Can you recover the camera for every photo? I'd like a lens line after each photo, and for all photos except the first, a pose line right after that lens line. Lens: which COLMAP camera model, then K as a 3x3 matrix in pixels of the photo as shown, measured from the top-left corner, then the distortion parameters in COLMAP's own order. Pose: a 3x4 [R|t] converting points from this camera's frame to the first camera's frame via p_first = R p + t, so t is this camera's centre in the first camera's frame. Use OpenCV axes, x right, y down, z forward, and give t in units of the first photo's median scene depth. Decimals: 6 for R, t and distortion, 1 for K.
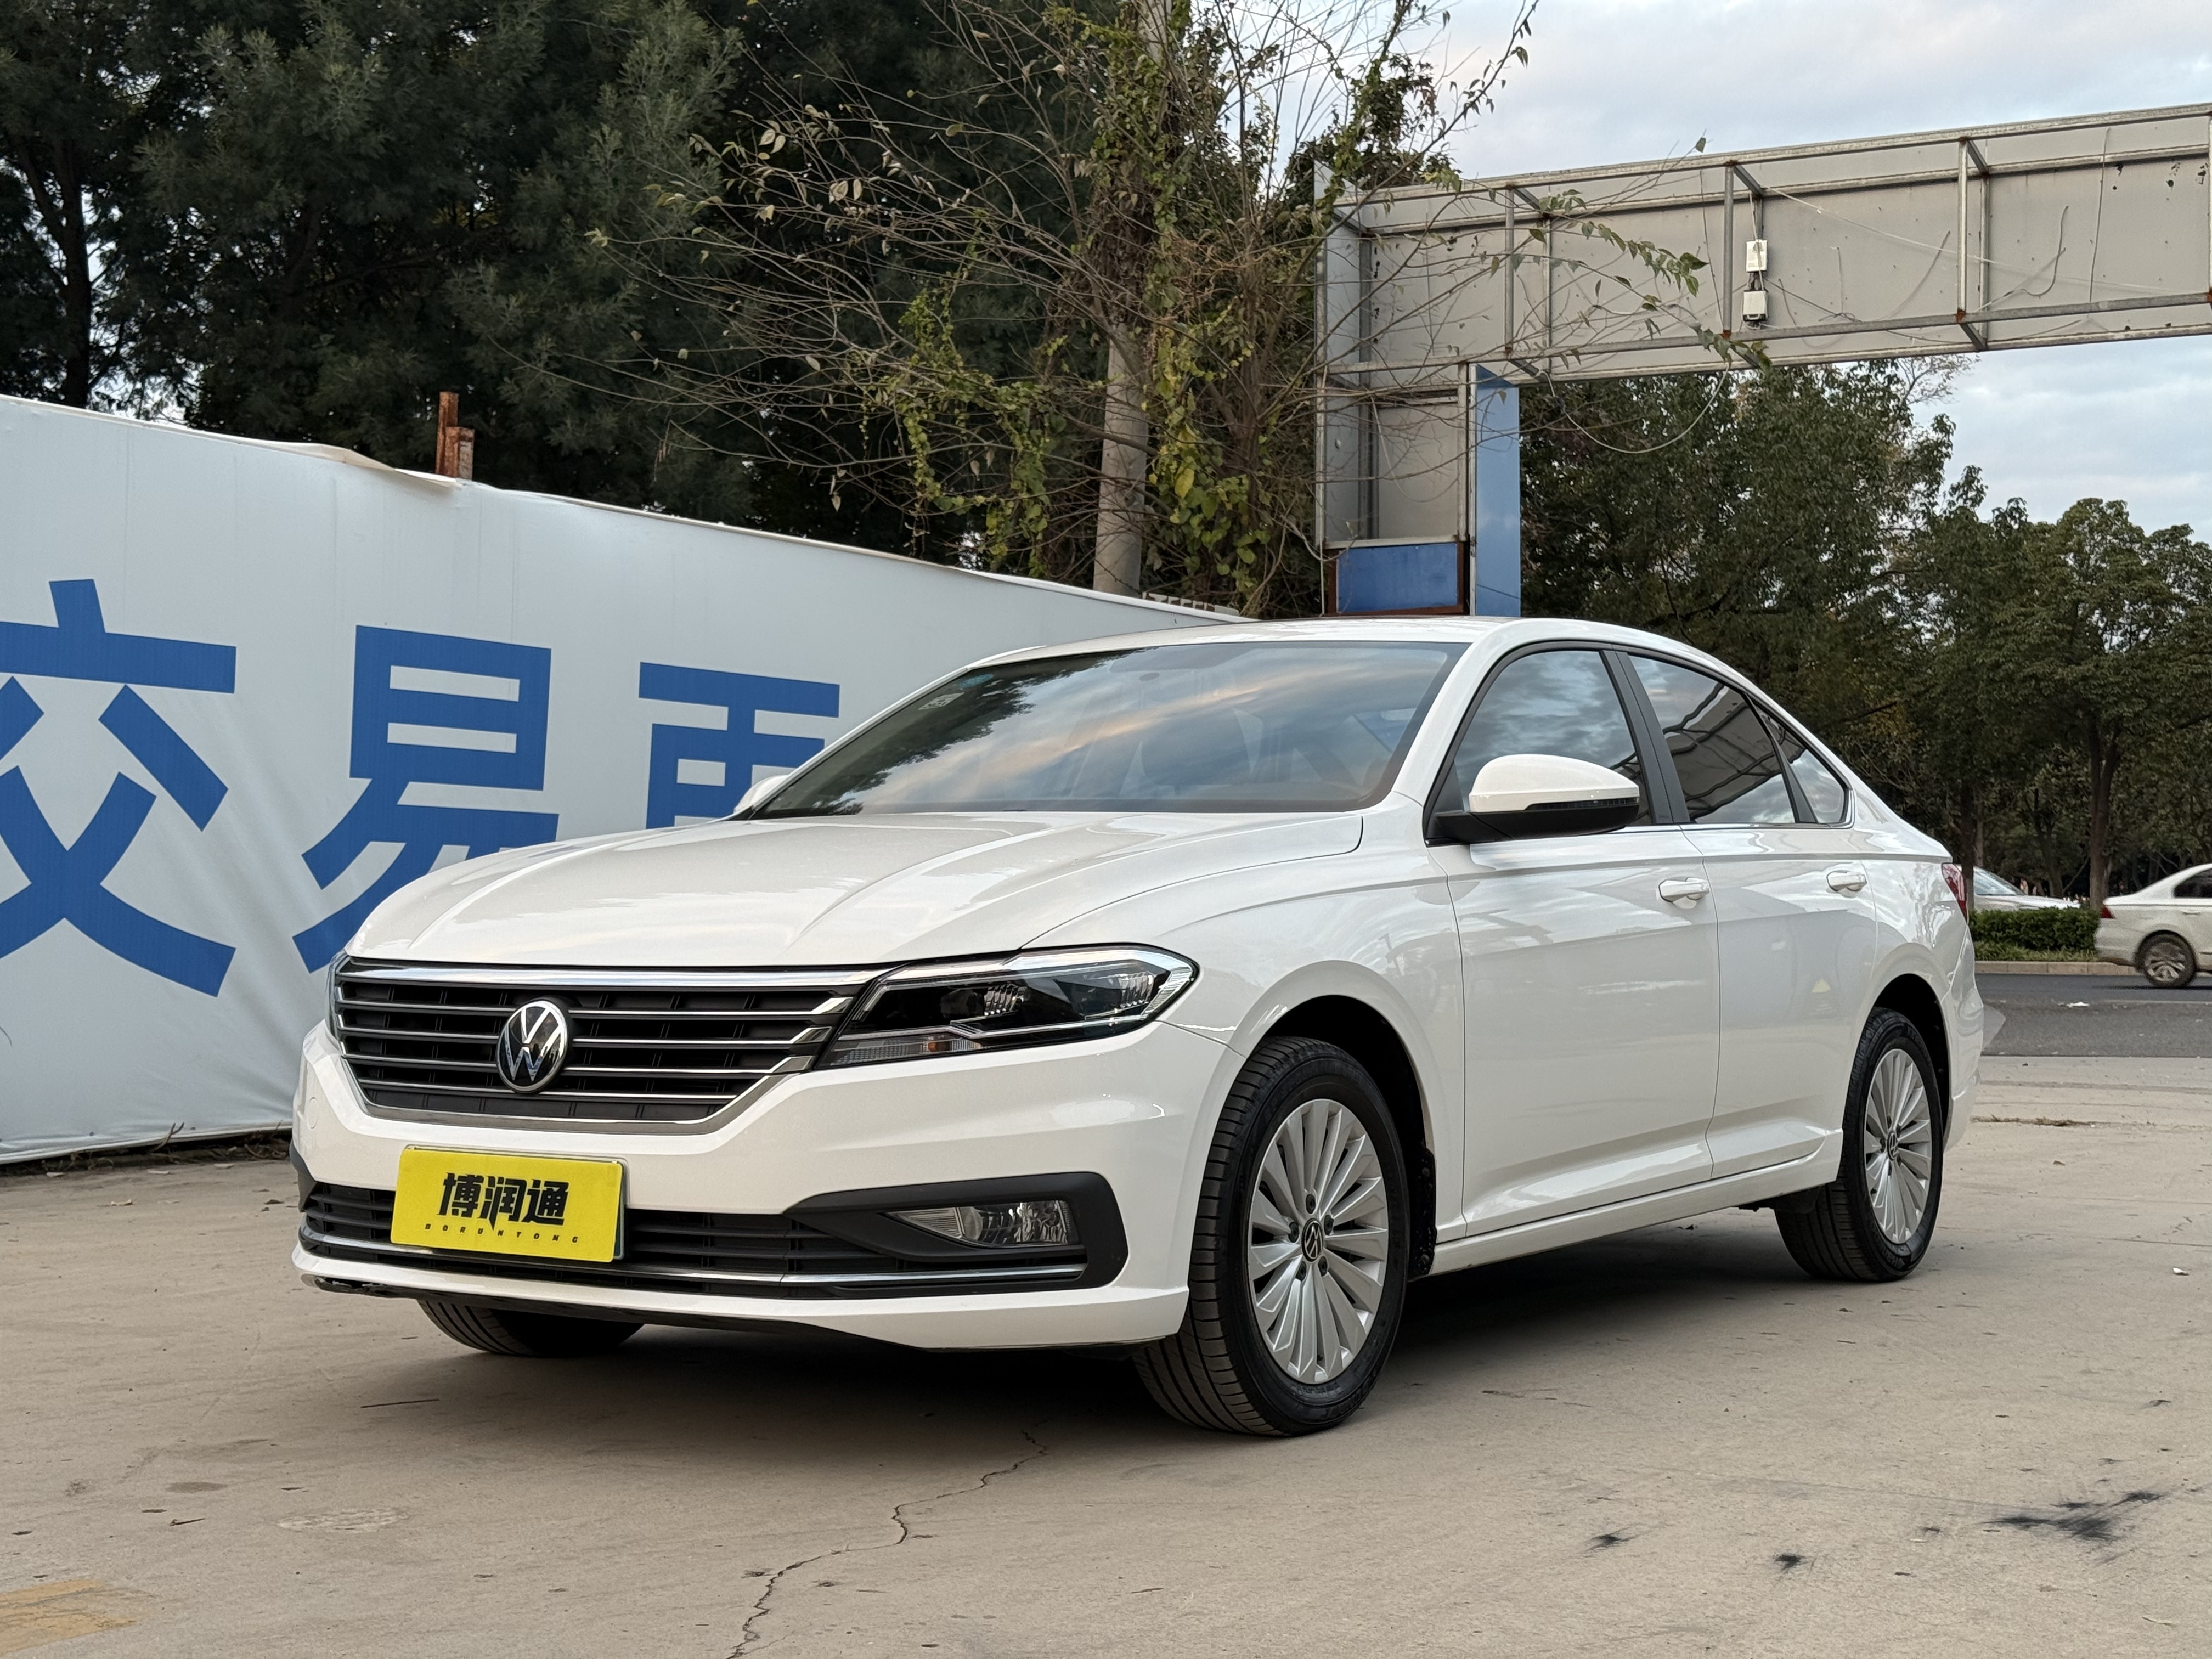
lens RADIAL K [[3126.9, 0, 1090.5], [0, 3126.9, 830.8], [0, 0, 1]] dist [0.195837, -0.292213]
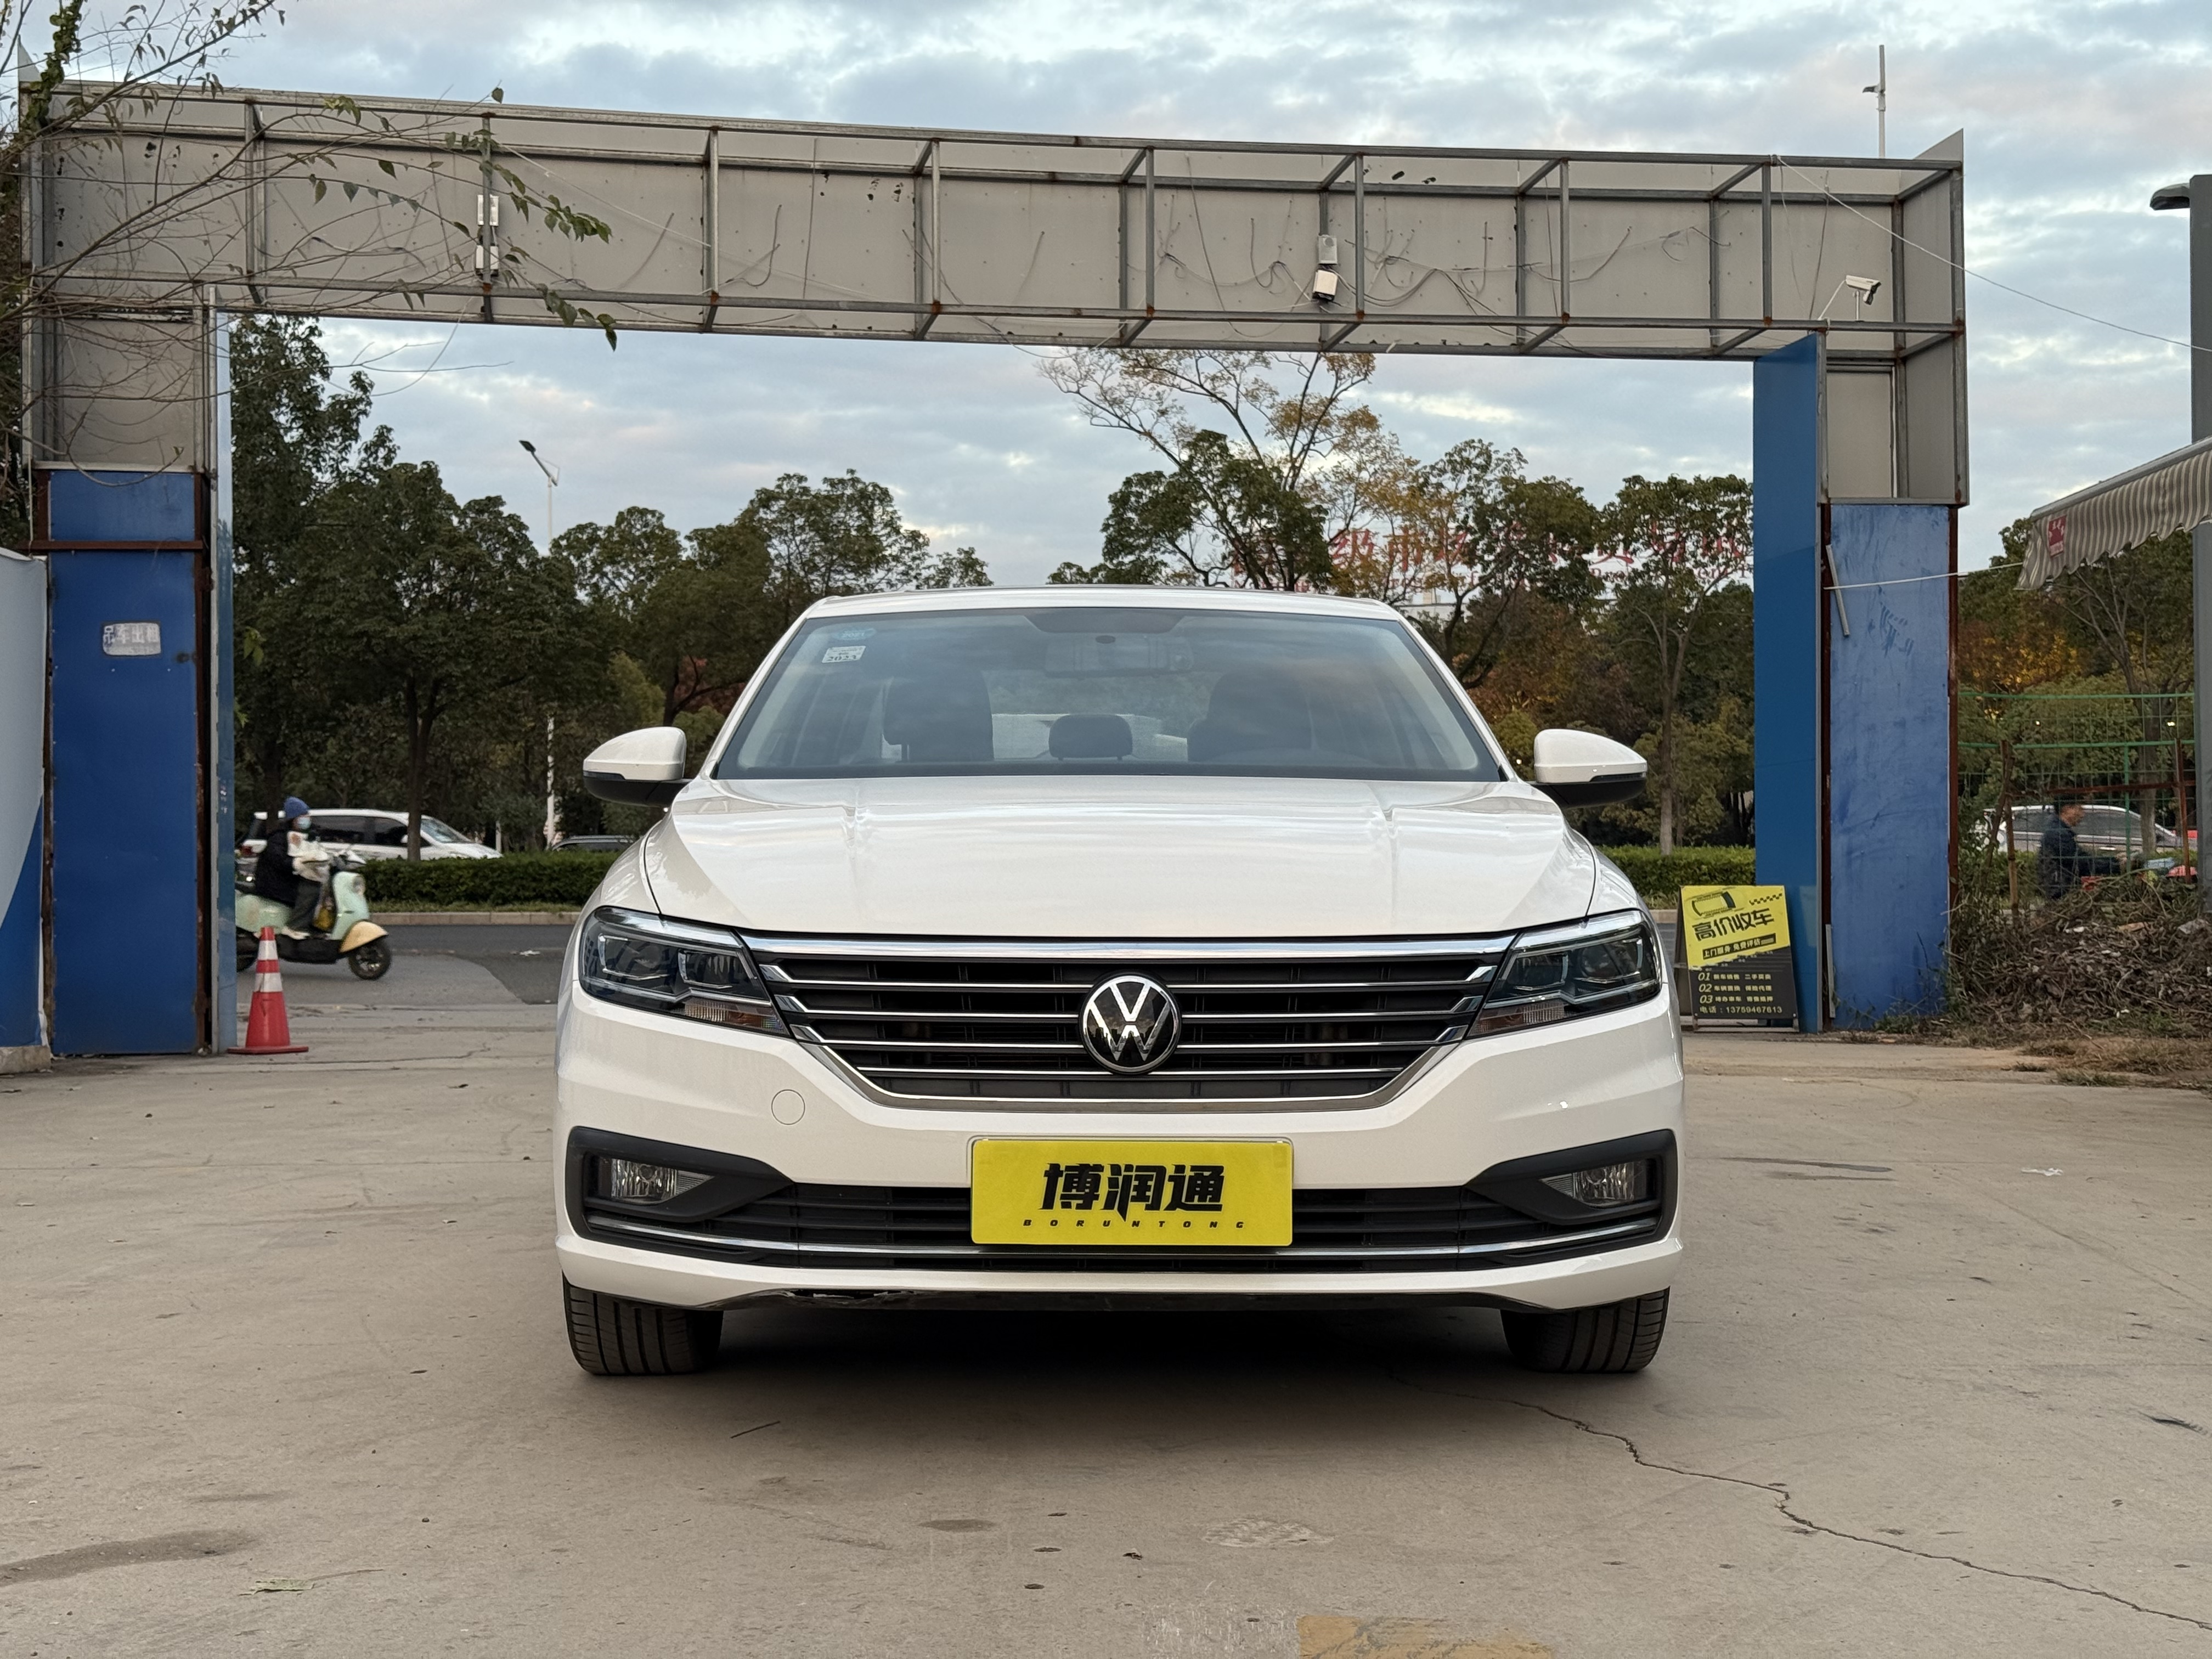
lens RADIAL K [[3126.9, 0, 1090.5], [0, 3126.9, 830.8], [0, 0, 1]] dist [0.195837, -0.292213]
pose [[0.820455, 0.003542, 0.571700, -0.717200], [-0.012481, 0.999853, 0.011717, 0.000177], [-0.571575, -0.016748, 0.820379, 0.242307]]
